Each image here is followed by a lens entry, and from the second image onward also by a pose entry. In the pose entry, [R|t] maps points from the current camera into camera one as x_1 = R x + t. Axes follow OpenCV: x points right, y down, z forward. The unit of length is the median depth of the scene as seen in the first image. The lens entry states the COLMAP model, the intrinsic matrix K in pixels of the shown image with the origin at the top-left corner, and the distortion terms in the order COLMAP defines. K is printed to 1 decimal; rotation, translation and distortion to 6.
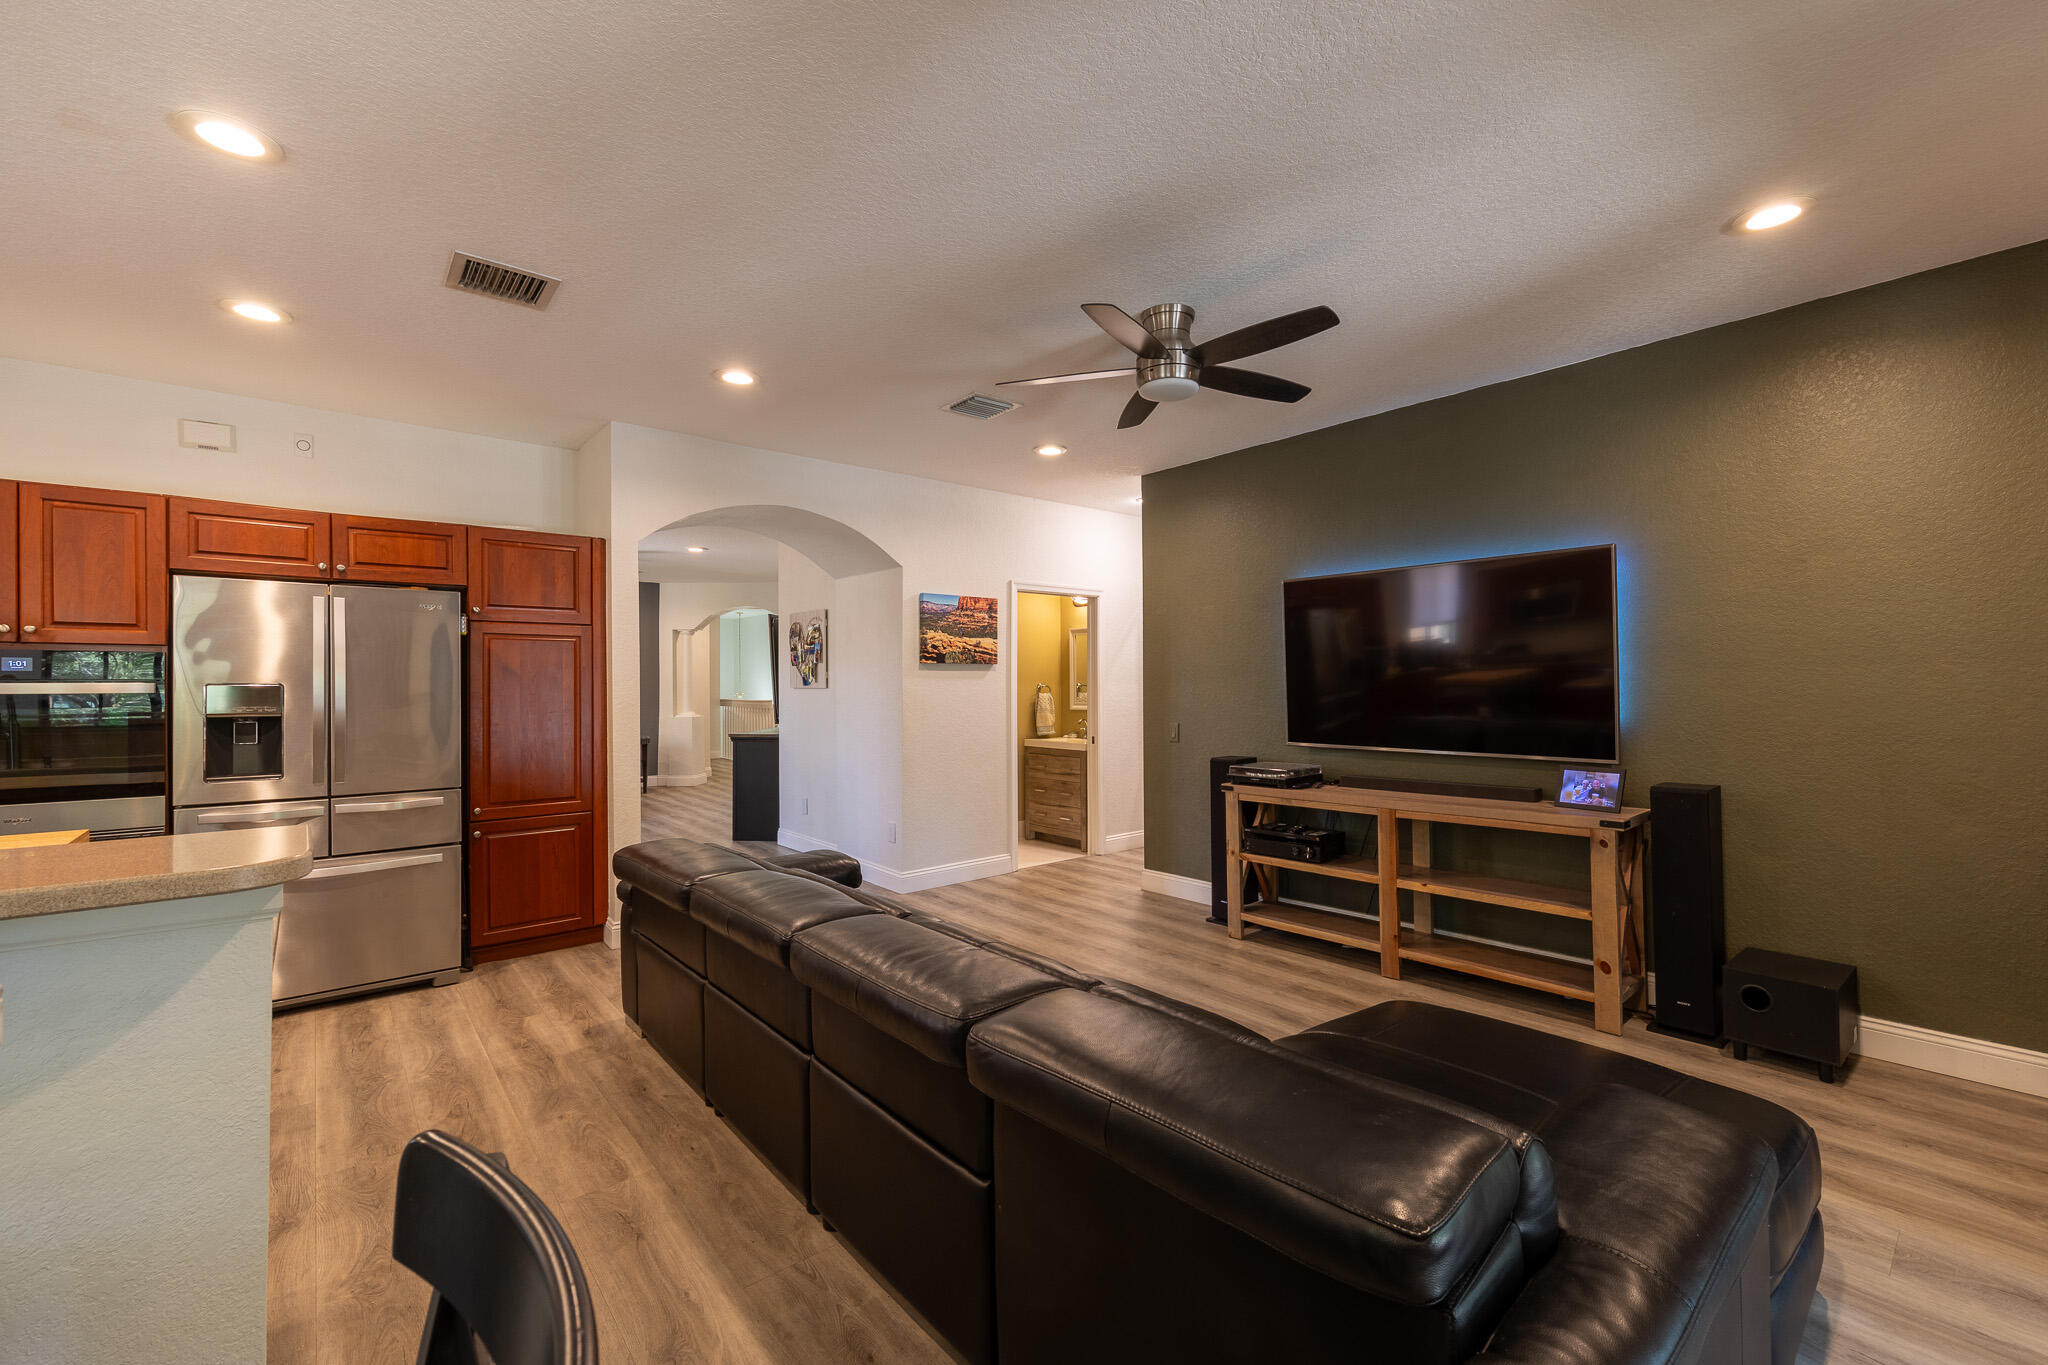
lens RADIAL K [[827.5, 0, 1027.7], [0, 827.5, 684.6], [0, 0, 1]] dist [-0.000648, 0.000089]
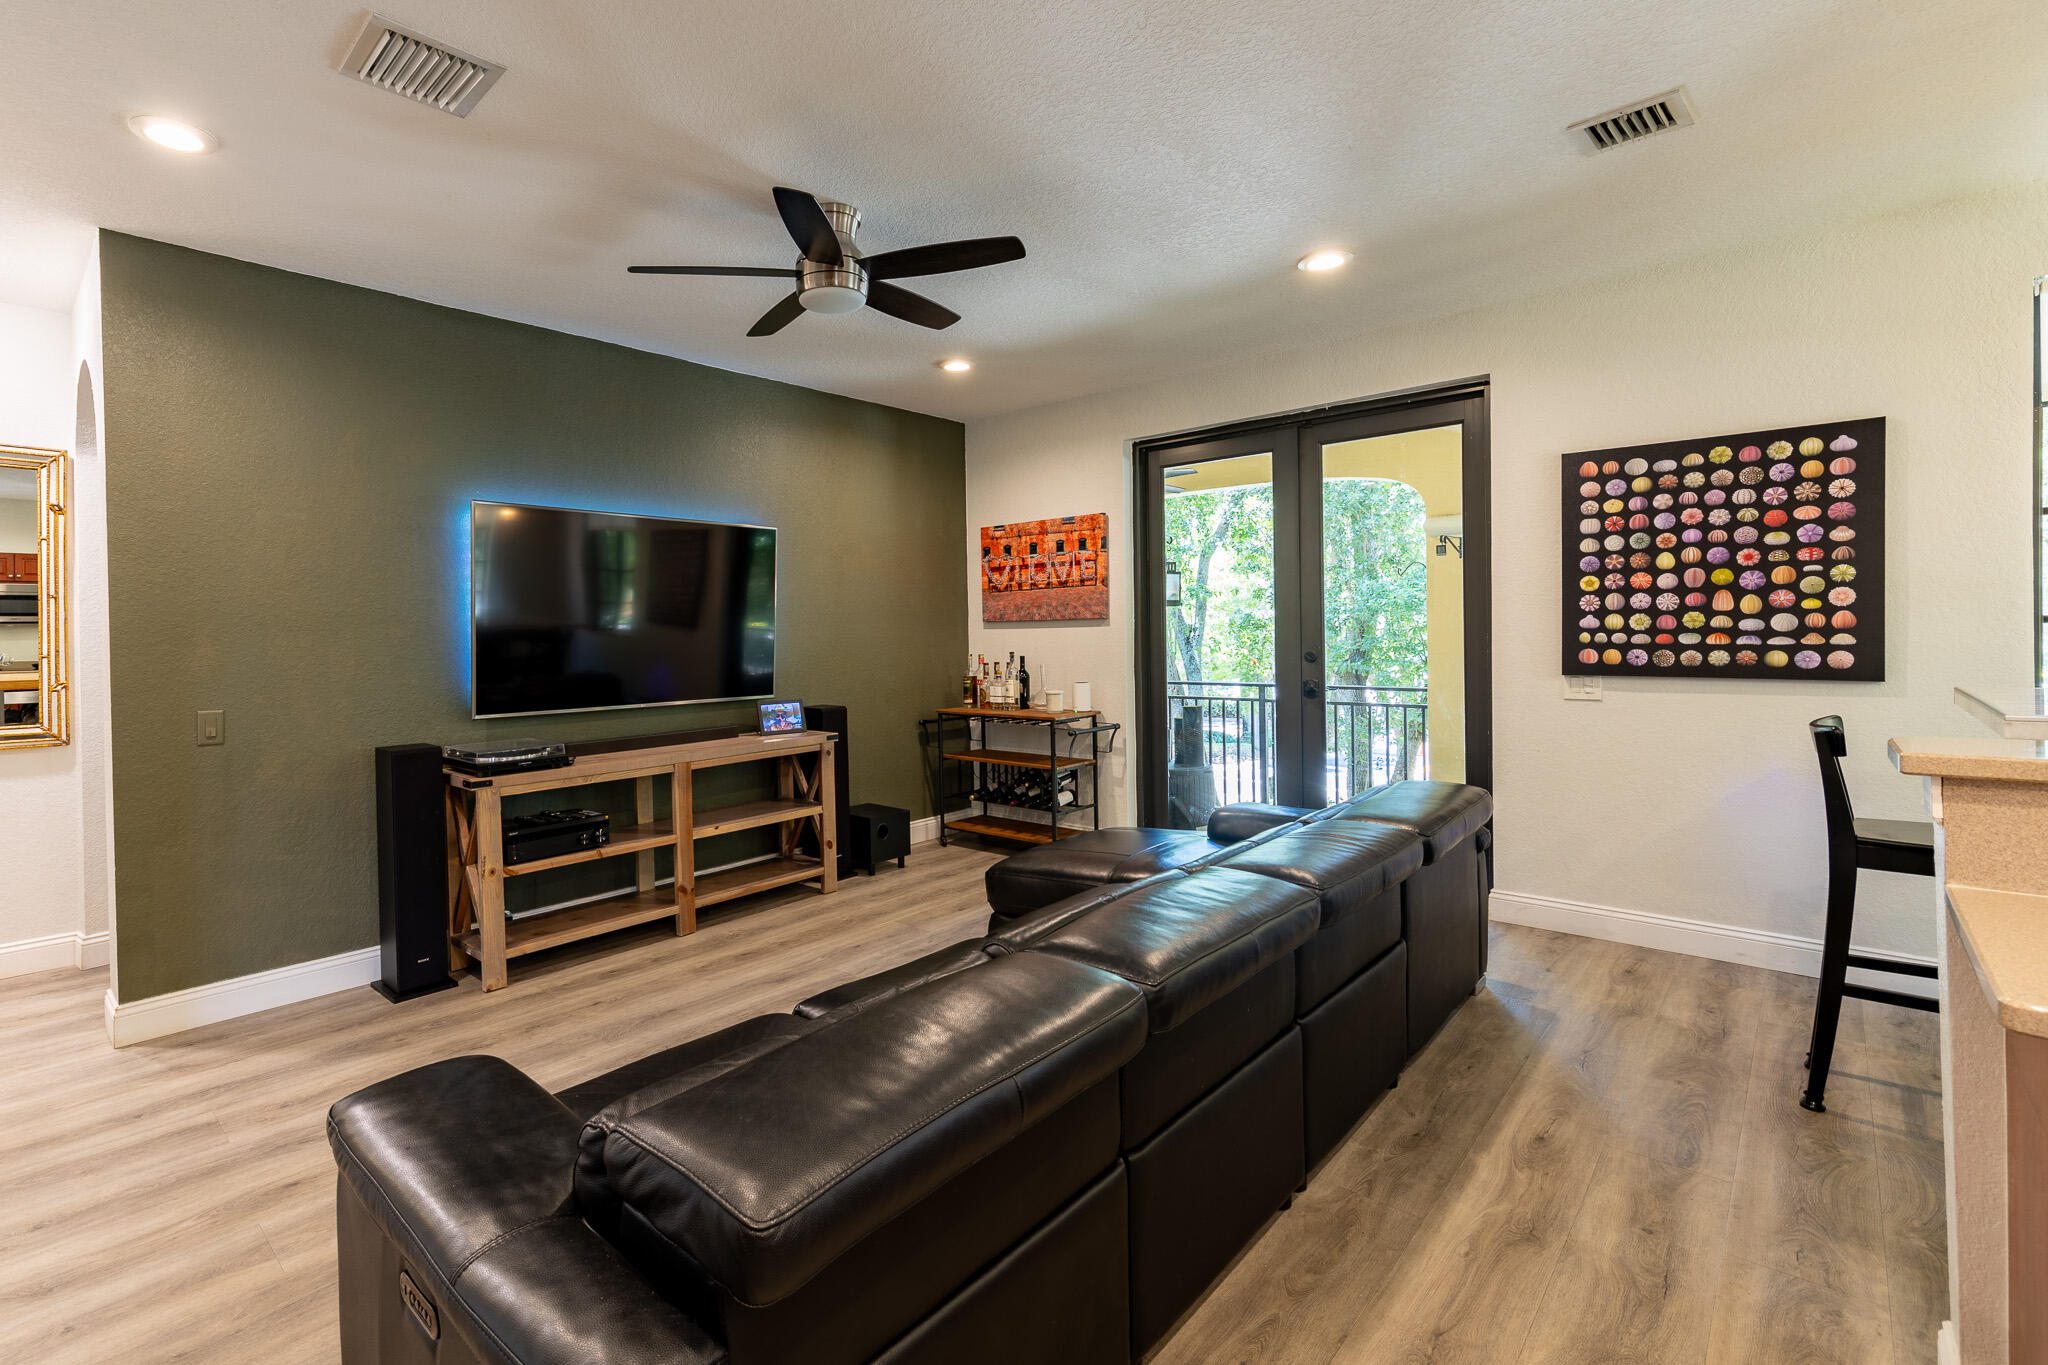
lens RADIAL K [[918.4, 0, 920.0], [0, 918.4, 645.6], [0, 0, 1]] dist [0.000464, 0.000303]
pose [[-0.087508, 0.000319, 0.996164, -0.806443], [0.015149, 0.999885, 0.001010, 0.017740], [-0.996049, 0.015179, -0.087503, 0.978502]]
